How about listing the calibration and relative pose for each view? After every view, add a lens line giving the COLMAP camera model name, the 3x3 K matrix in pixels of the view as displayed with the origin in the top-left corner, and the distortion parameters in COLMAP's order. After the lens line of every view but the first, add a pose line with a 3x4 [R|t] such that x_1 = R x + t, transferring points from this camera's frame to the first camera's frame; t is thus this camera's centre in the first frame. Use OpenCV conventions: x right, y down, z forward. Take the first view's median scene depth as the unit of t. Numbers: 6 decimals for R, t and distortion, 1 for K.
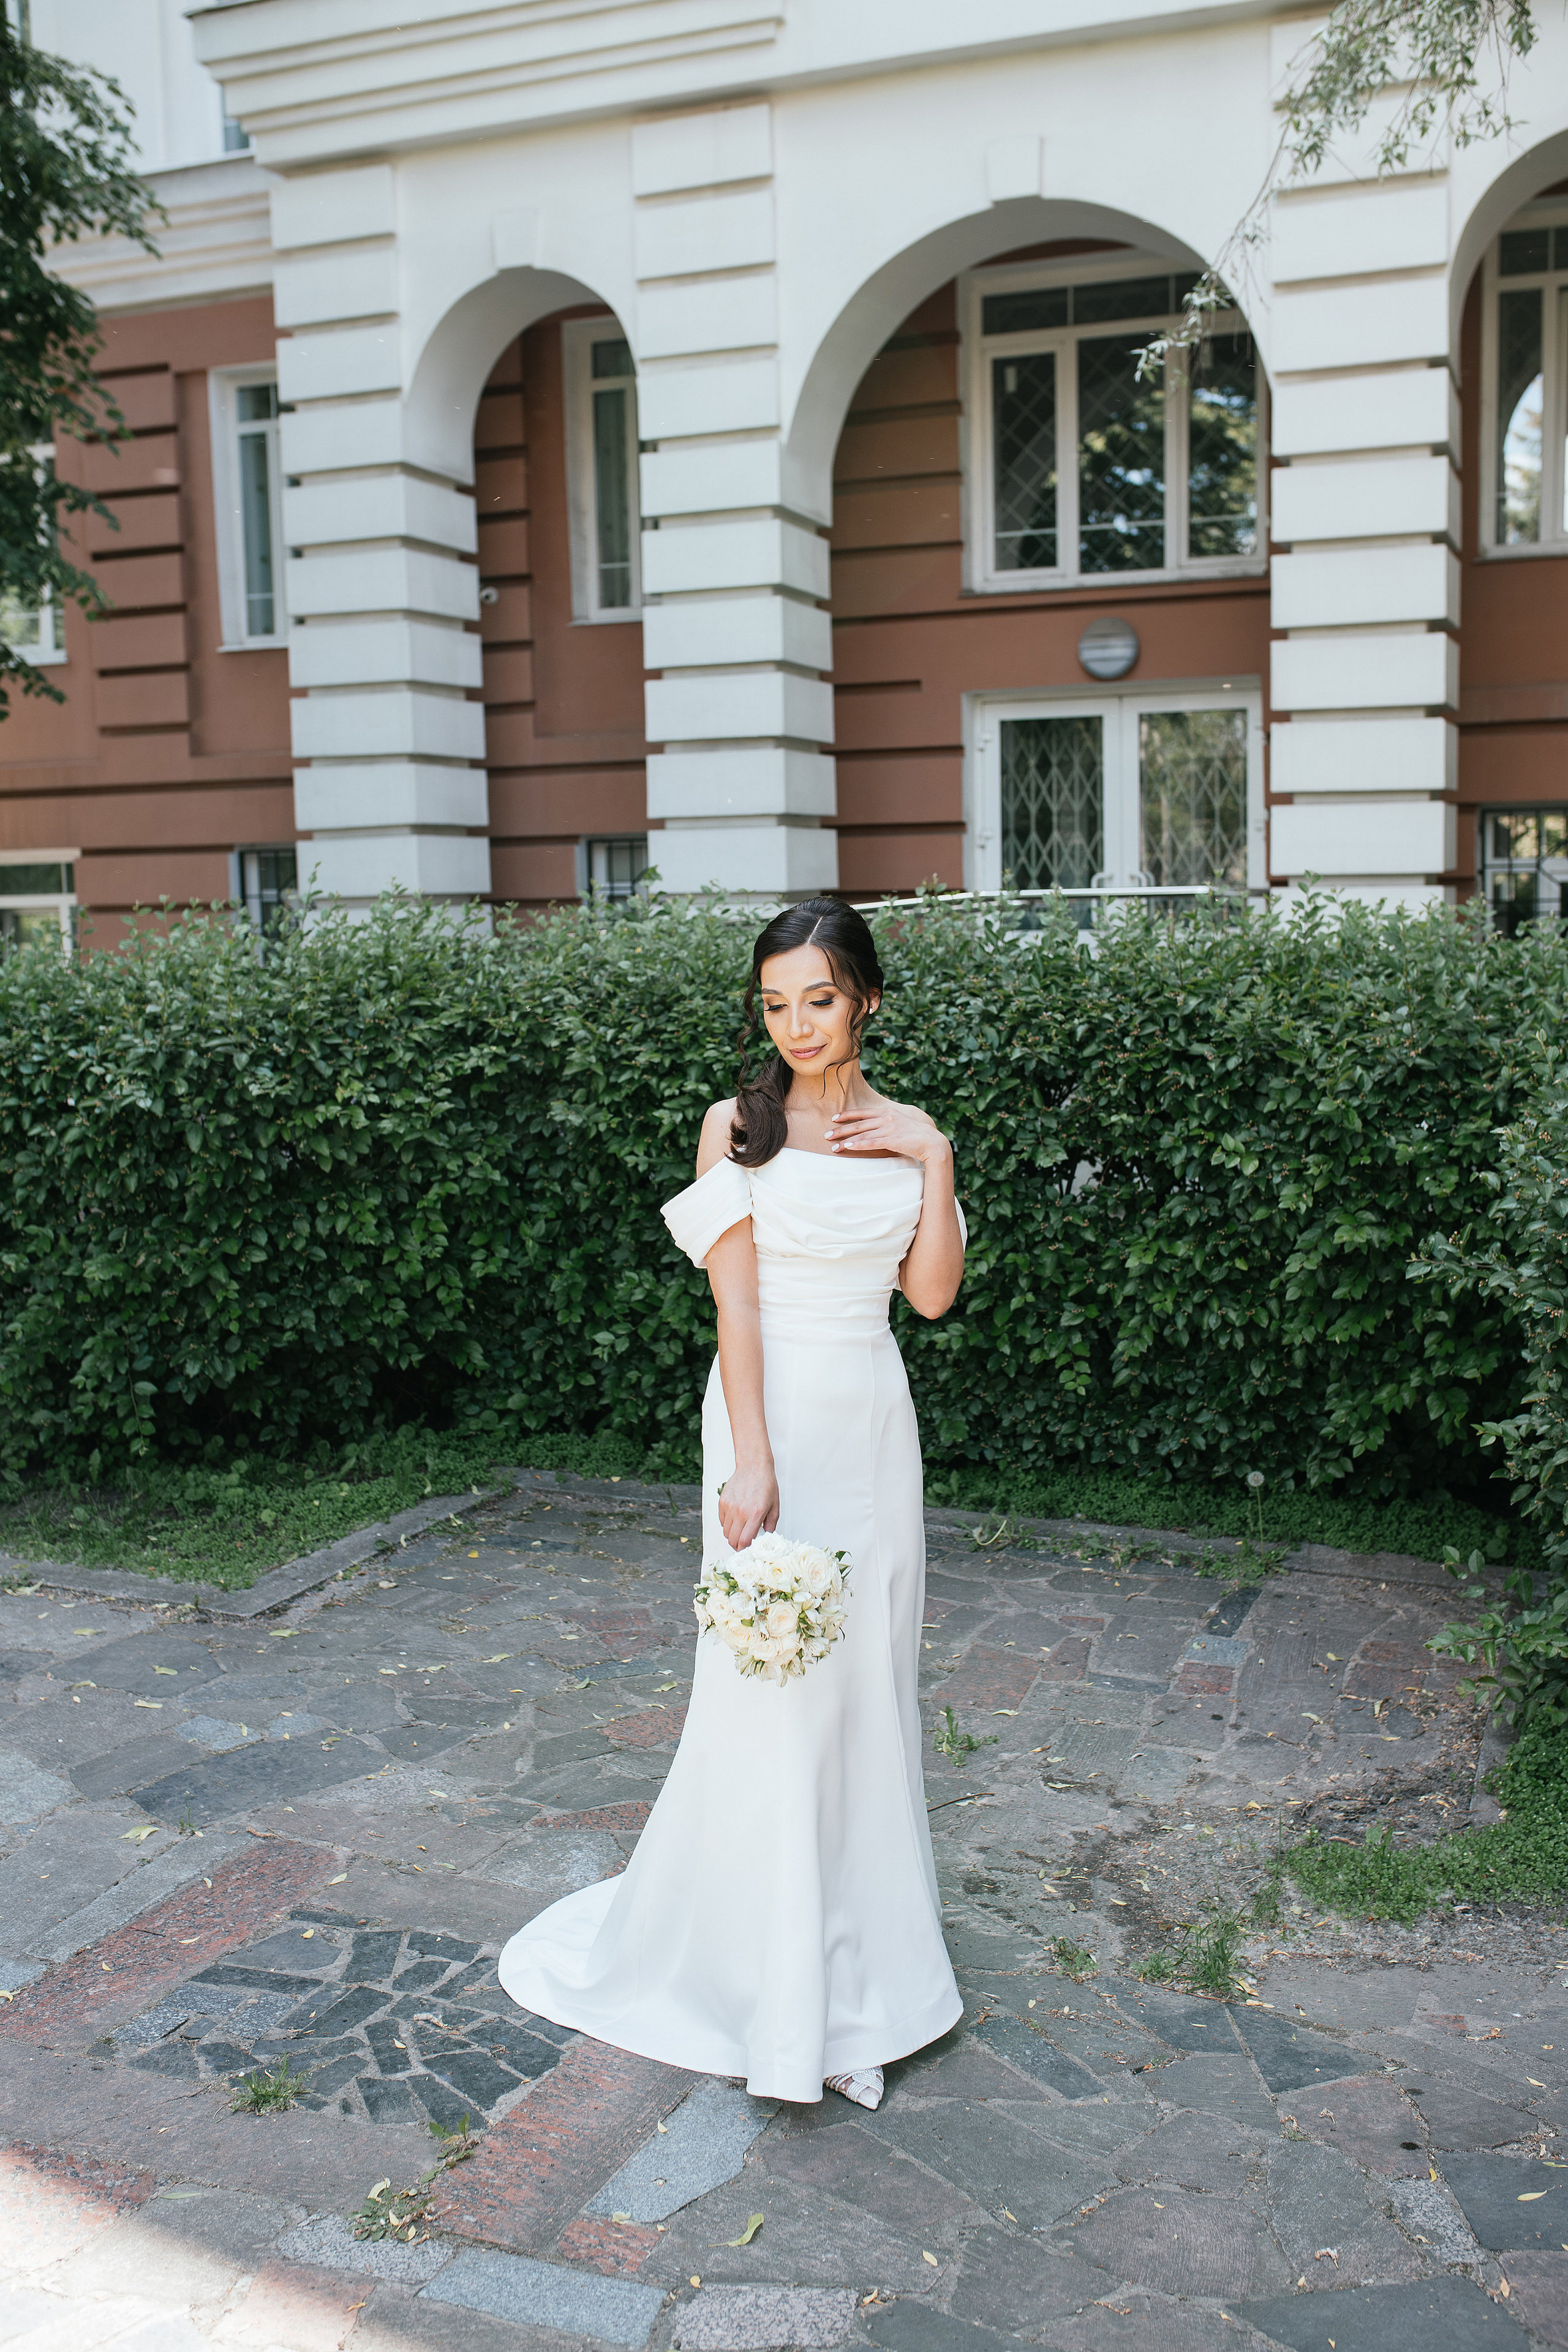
lens RADIAL K [[2244.7, 0, 795.9], [0, 2244.7, 1185.4], [0, 0, 1]] dist [-0.064863, 0.094815]
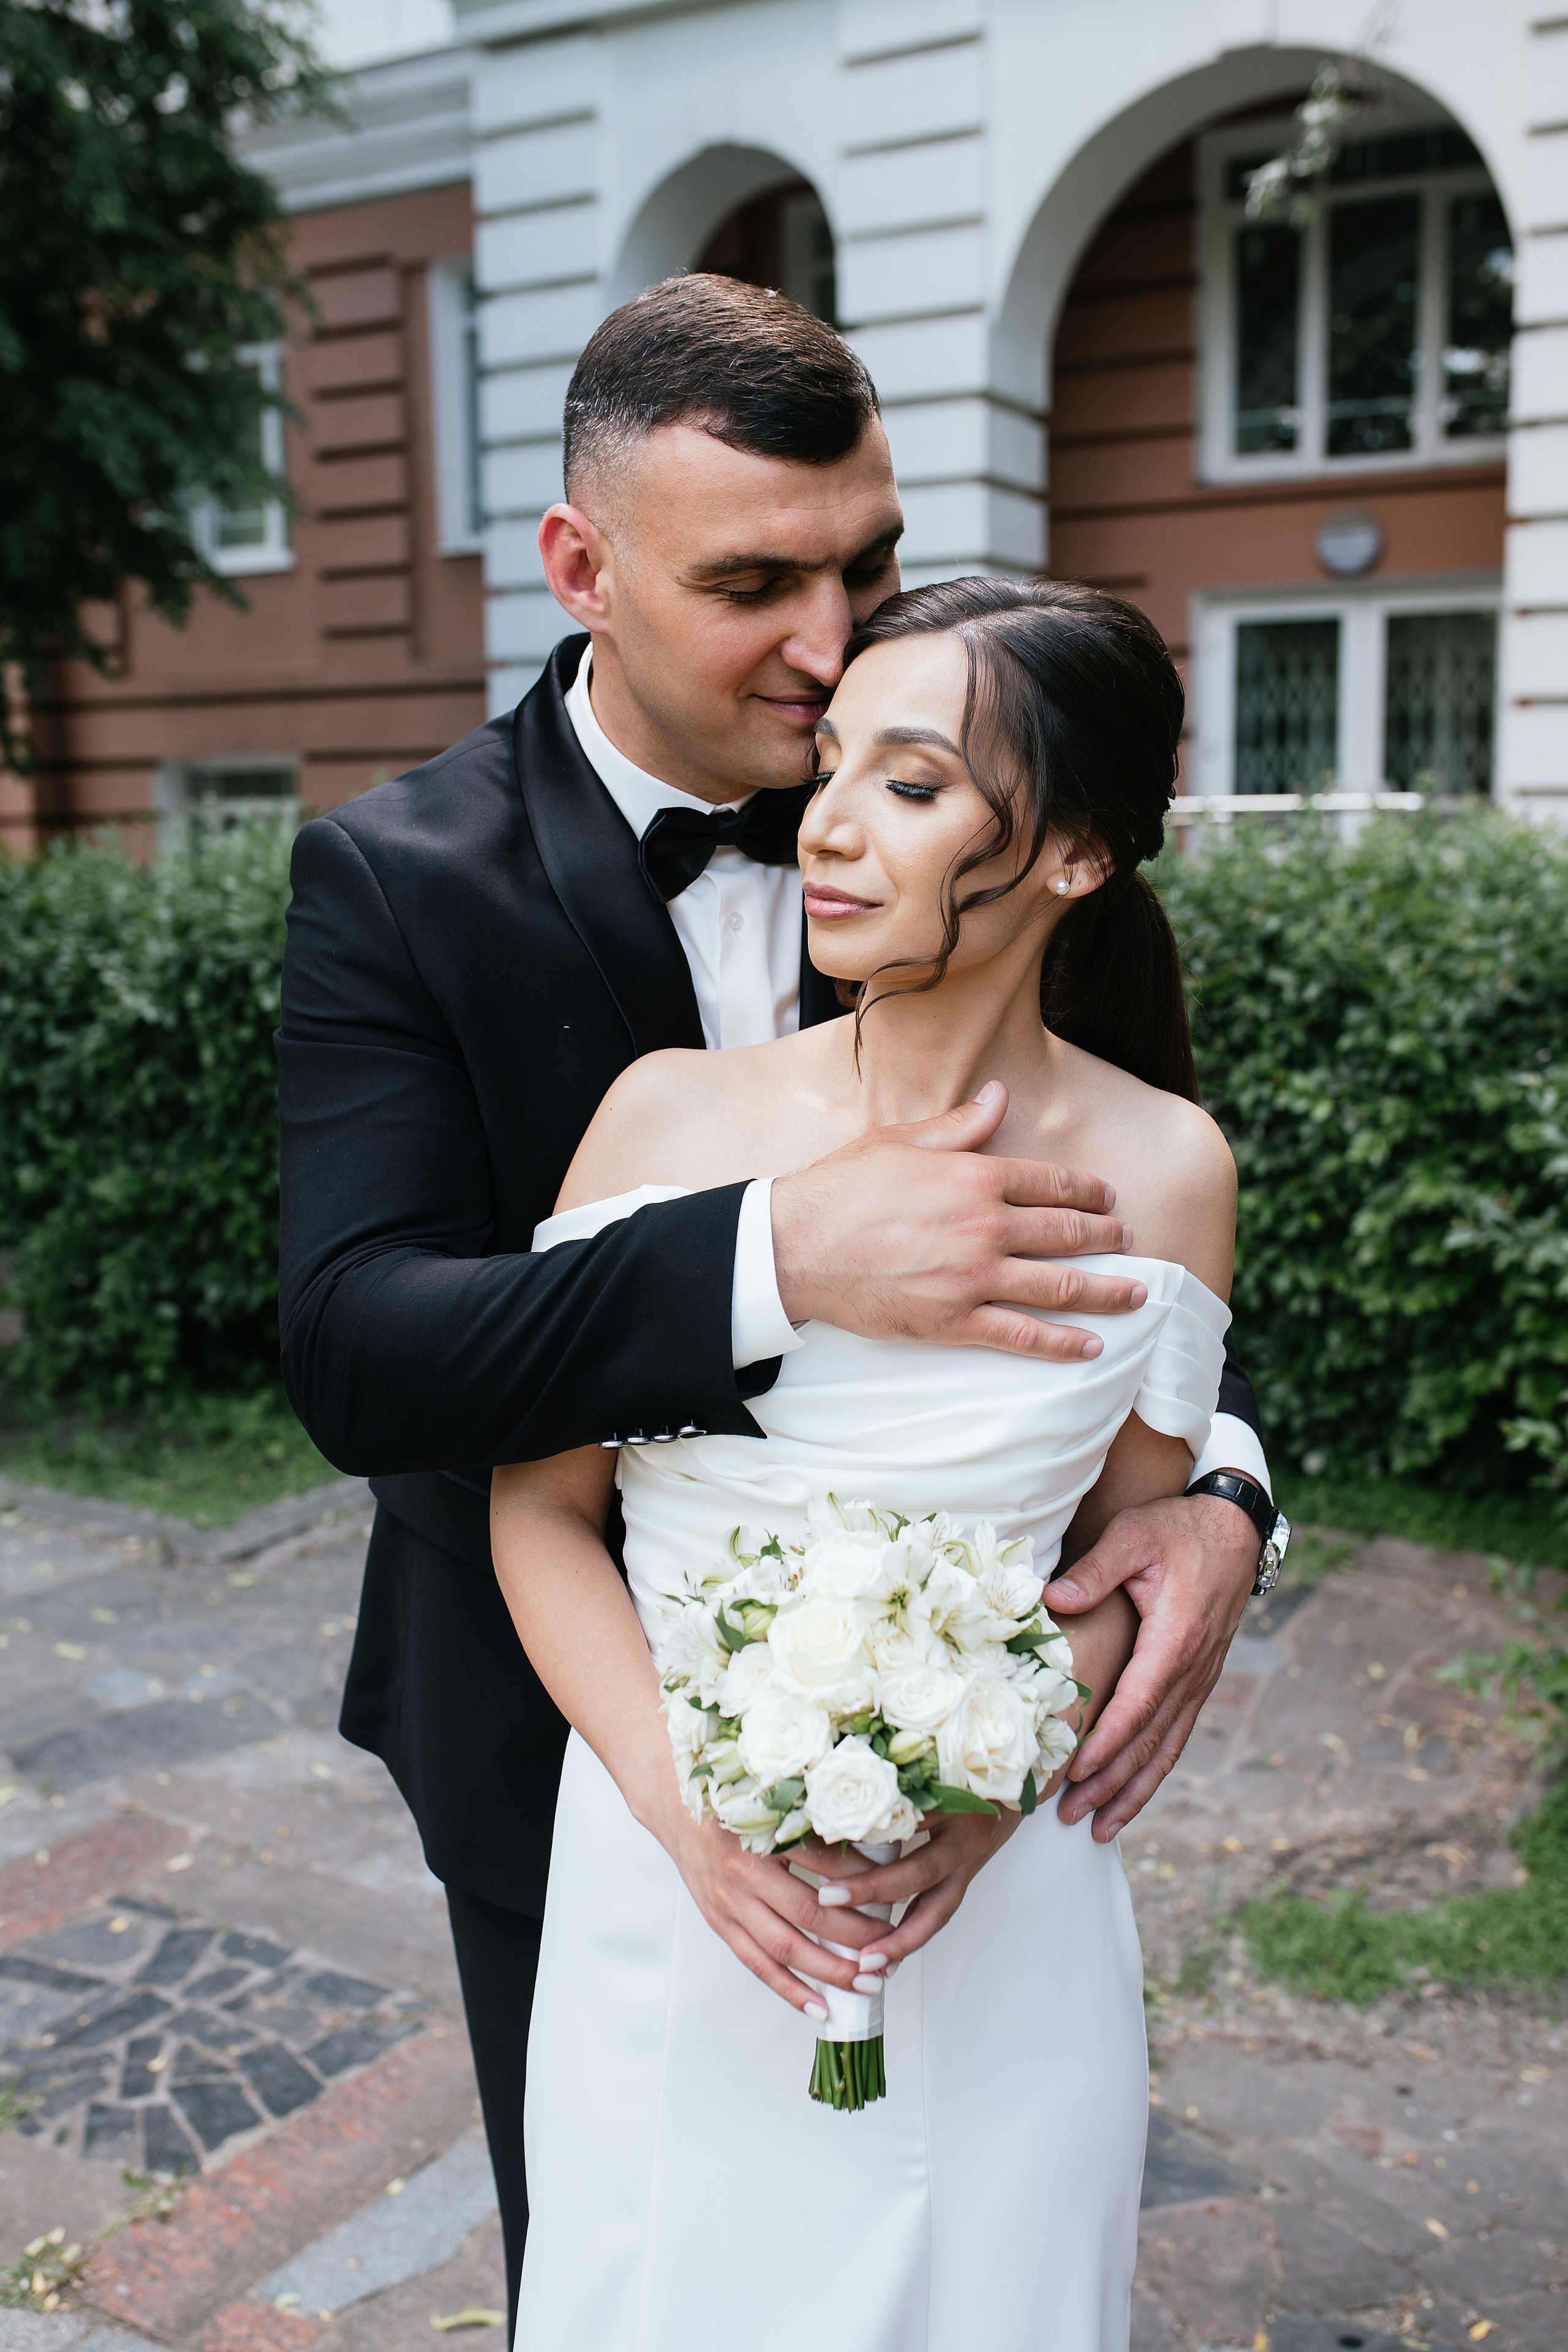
lens RADIAL K [[2265.5, 0, 796.6], [0, 2265.5, 1184.0], [0, 0, 1]] dist [-0.061678, 0.081470]
pose [[0.990183, 0.029598, -0.136610, 0.108471], [-0.024771, 0.999012, 0.036893, -0.006328], [0.137567, -0.033147, 0.989938, 0.081692]]
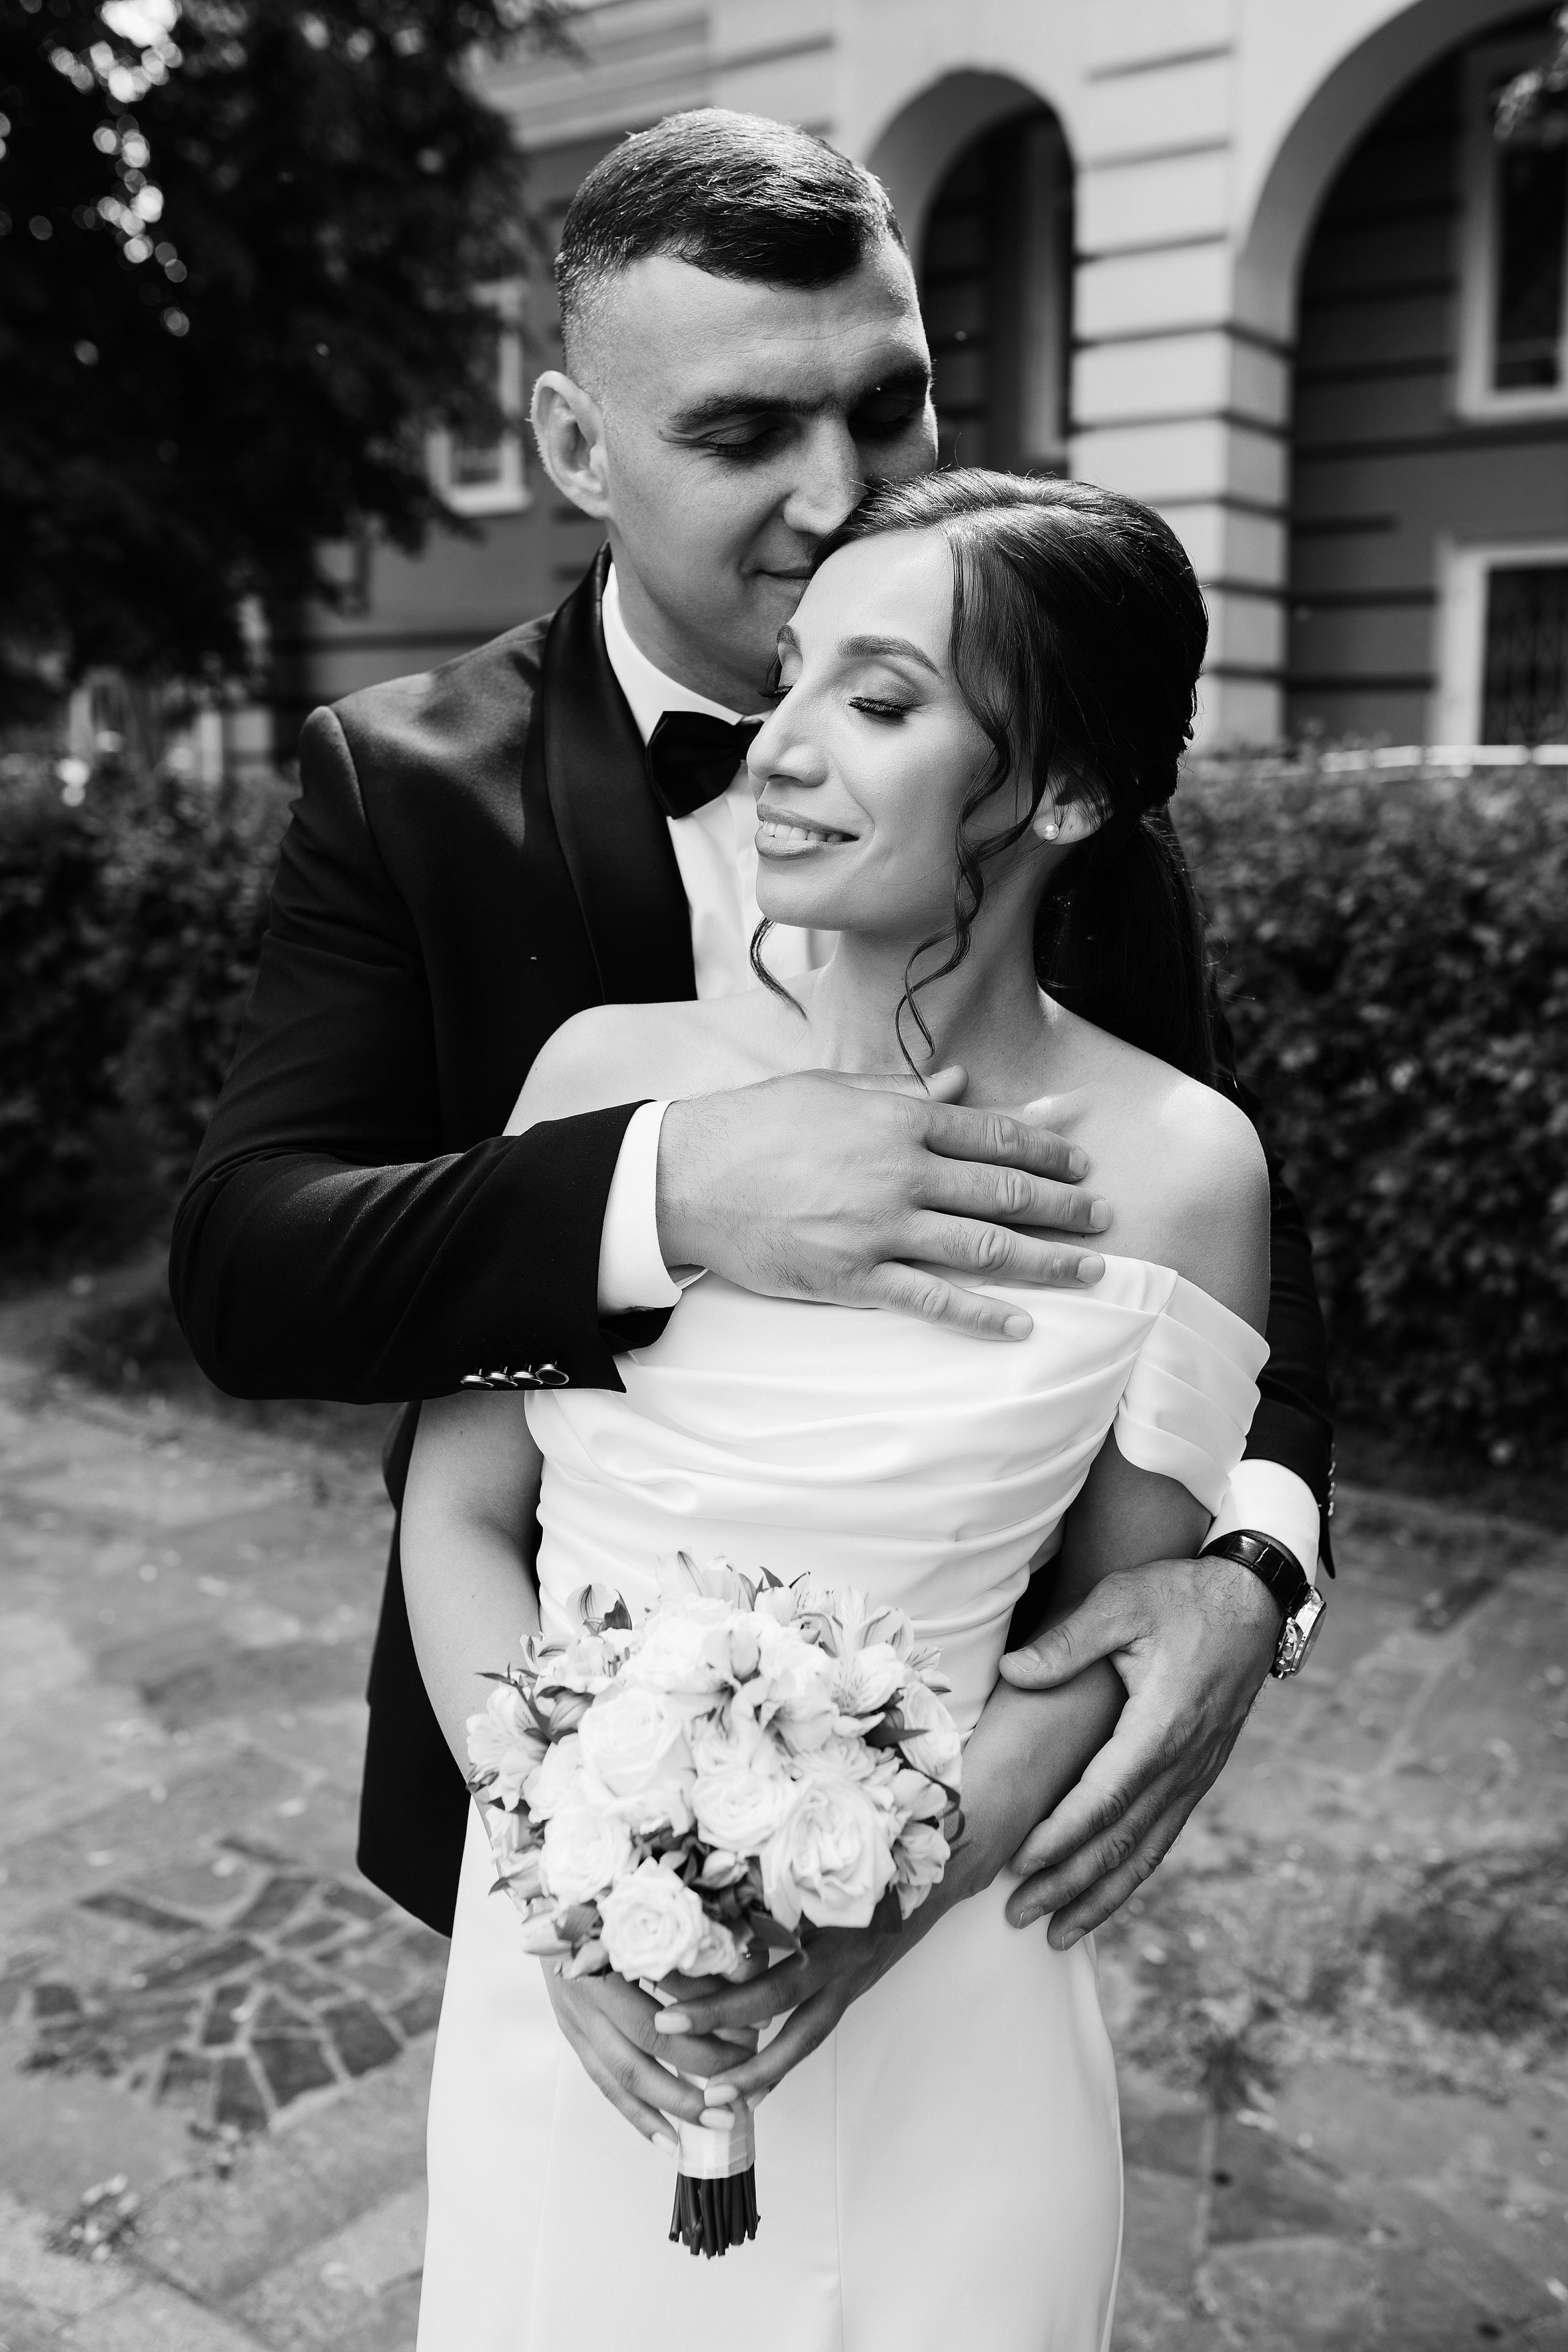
lens RADIAL K [[2274.4, 0, 796.7], [0, 2274.4, 1176.4], [0, 0, 1]] dist [-0.064213, 0.084996]
pose [[0.968949, 0.063281, -0.239026, 0.130469], [-0.050391, 0.996946, 0.059666, -0.007753], [0.242072, -0.045769, 0.969178, 0.108533]]
